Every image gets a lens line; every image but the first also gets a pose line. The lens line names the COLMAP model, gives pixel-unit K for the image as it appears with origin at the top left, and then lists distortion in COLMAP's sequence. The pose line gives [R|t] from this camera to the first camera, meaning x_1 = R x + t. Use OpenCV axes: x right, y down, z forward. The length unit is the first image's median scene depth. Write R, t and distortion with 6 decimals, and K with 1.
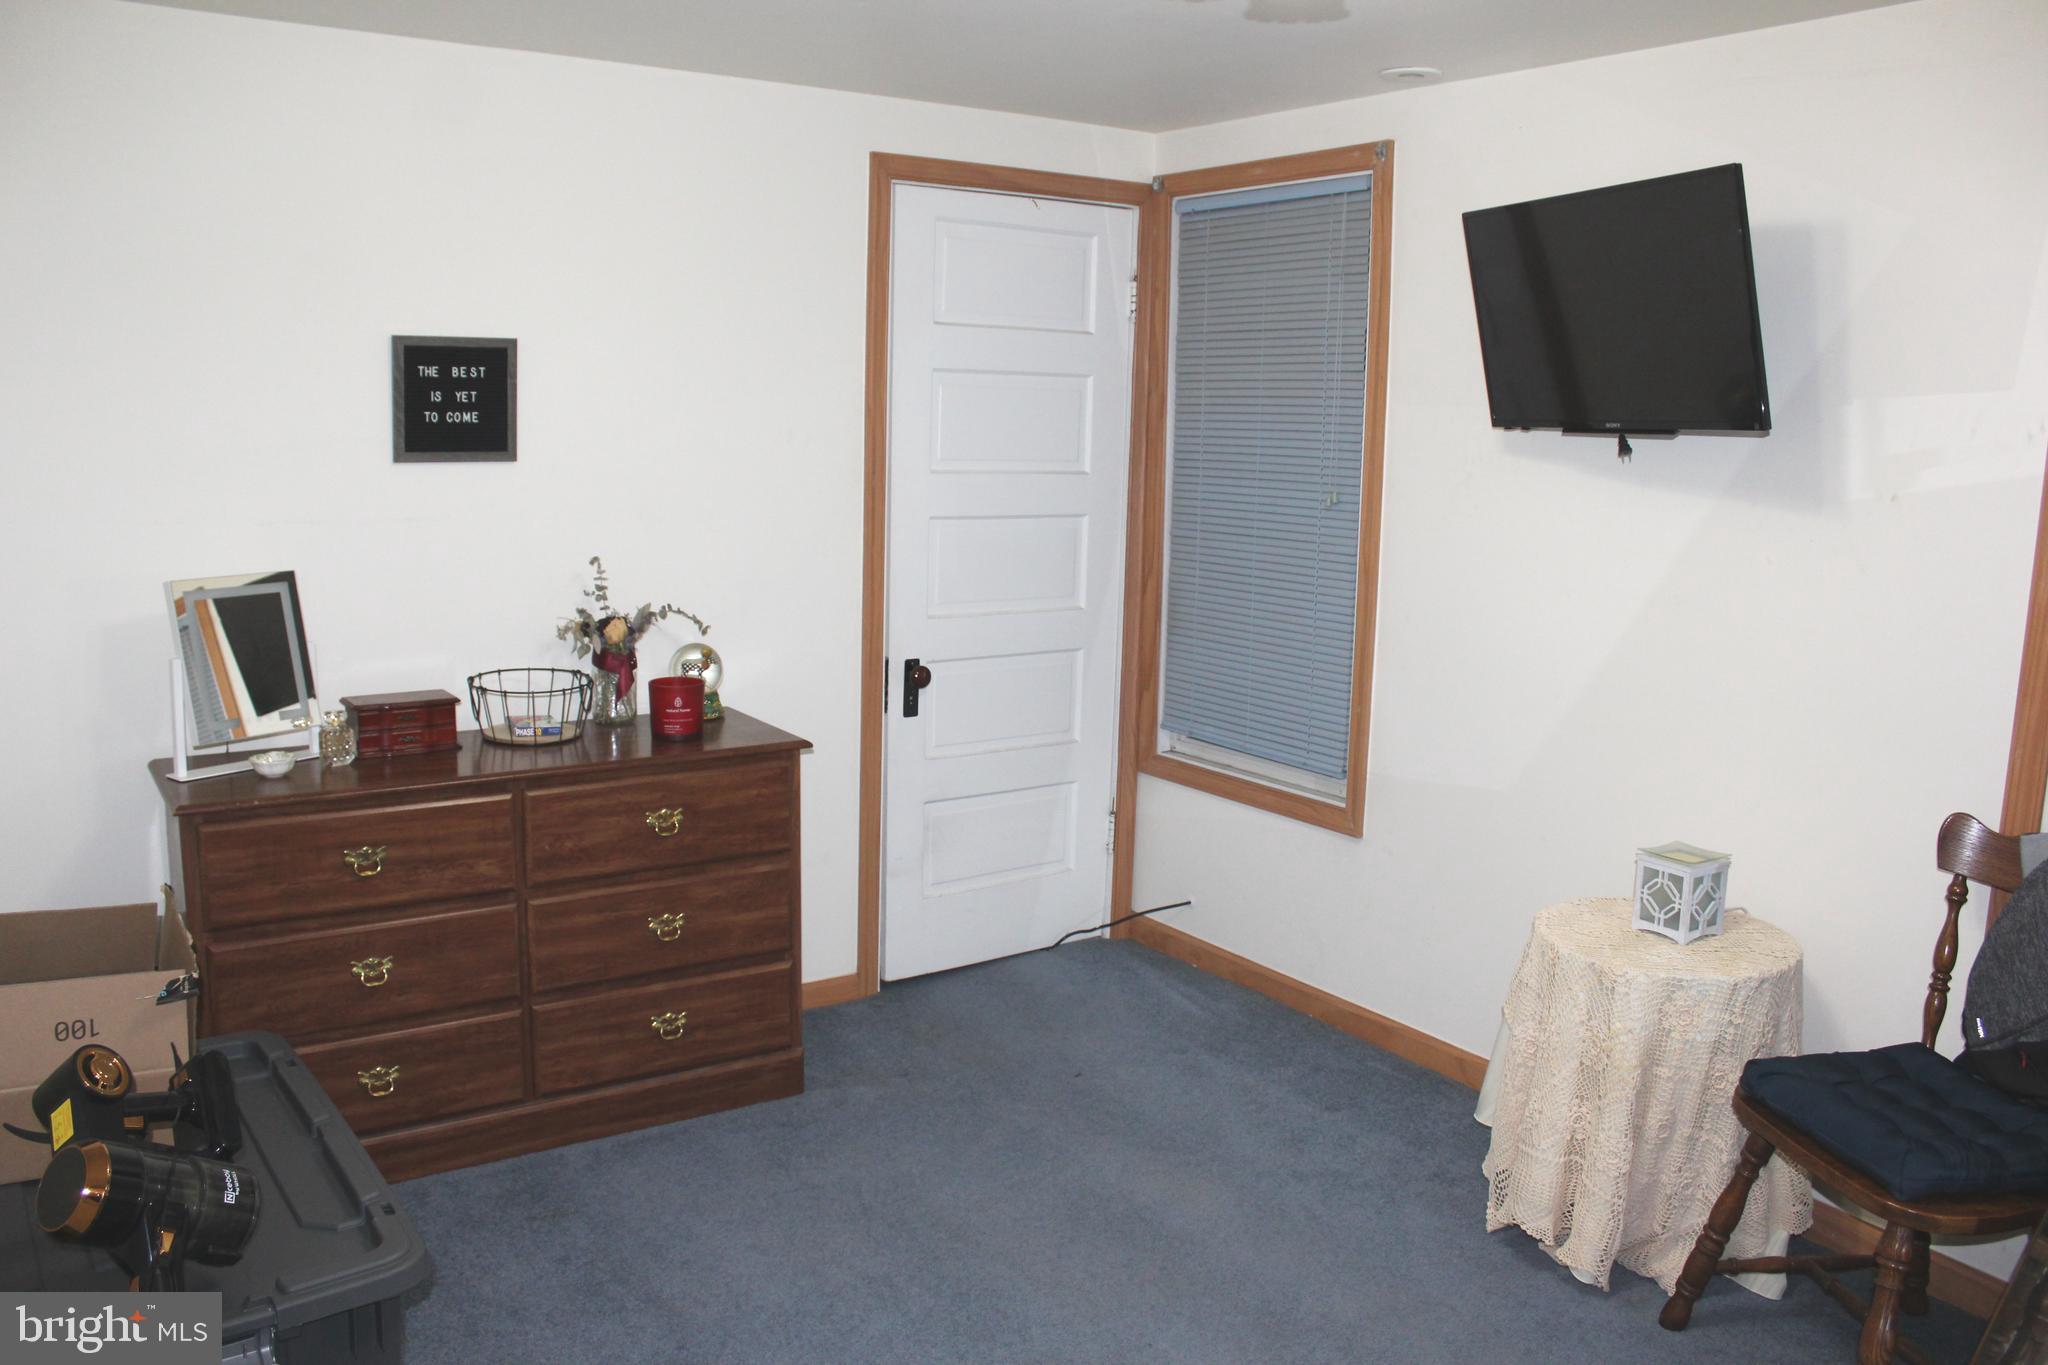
lens RADIAL K [[1701.2, 0, 1033.1], [0, 1701.2, 675.9], [0, 0, 1]] dist [-0.166297, 0.150832]
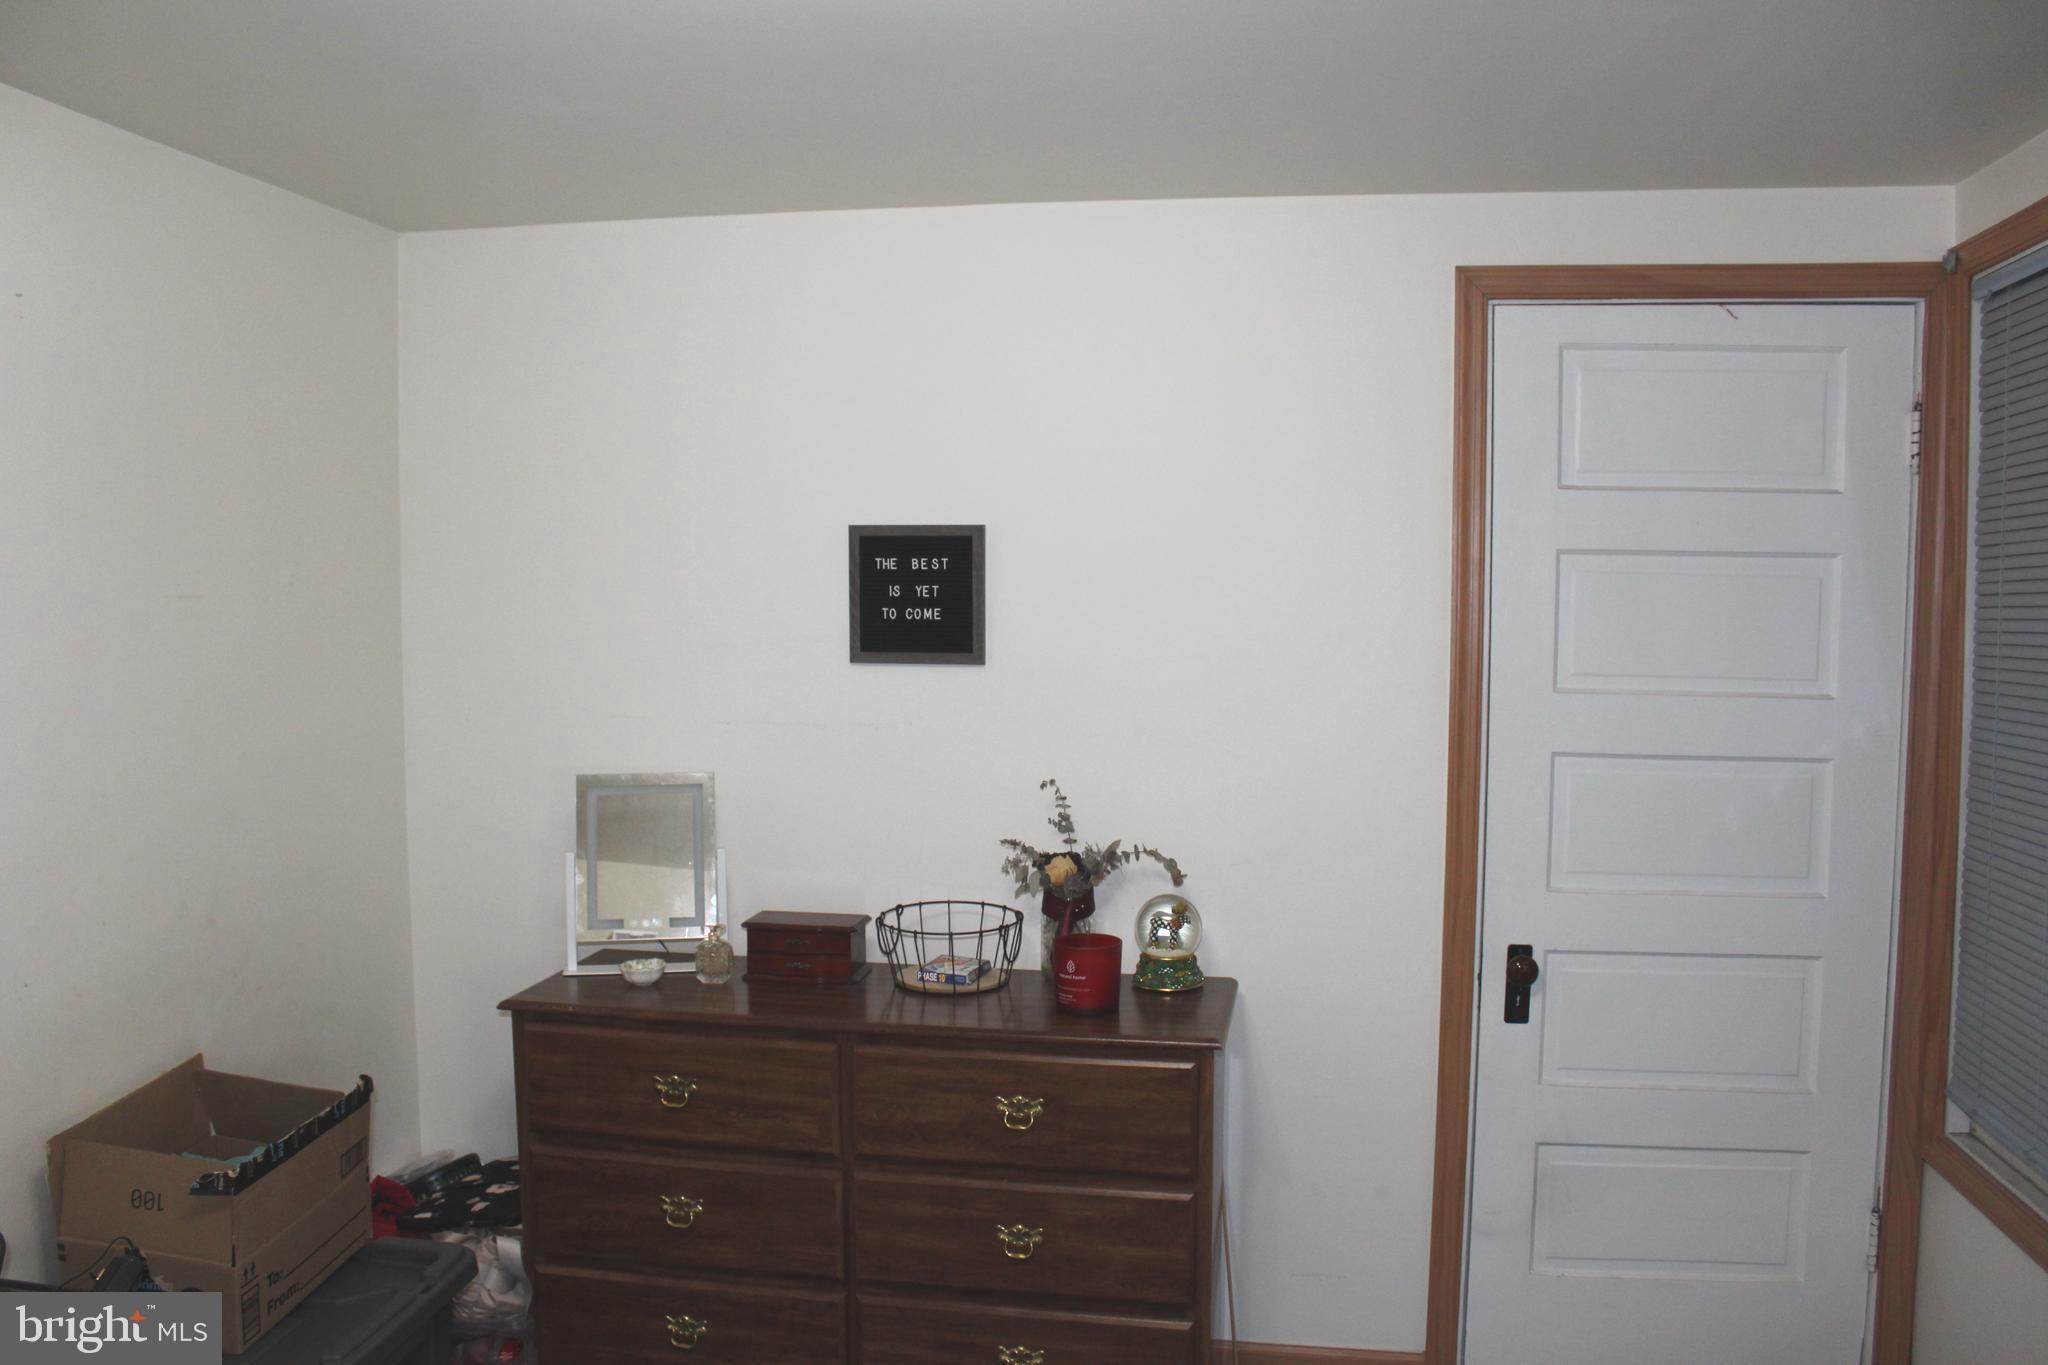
lens RADIAL K [[1701.2, 0, 1033.1], [0, 1701.2, 675.9], [0, 0, 1]] dist [-0.166297, 0.150832]
pose [[0.708696, 0.018793, -0.705264, 0.344542], [-0.101394, 0.991981, -0.075453, -0.059309], [0.698190, 0.124983, 0.704918, 0.401899]]
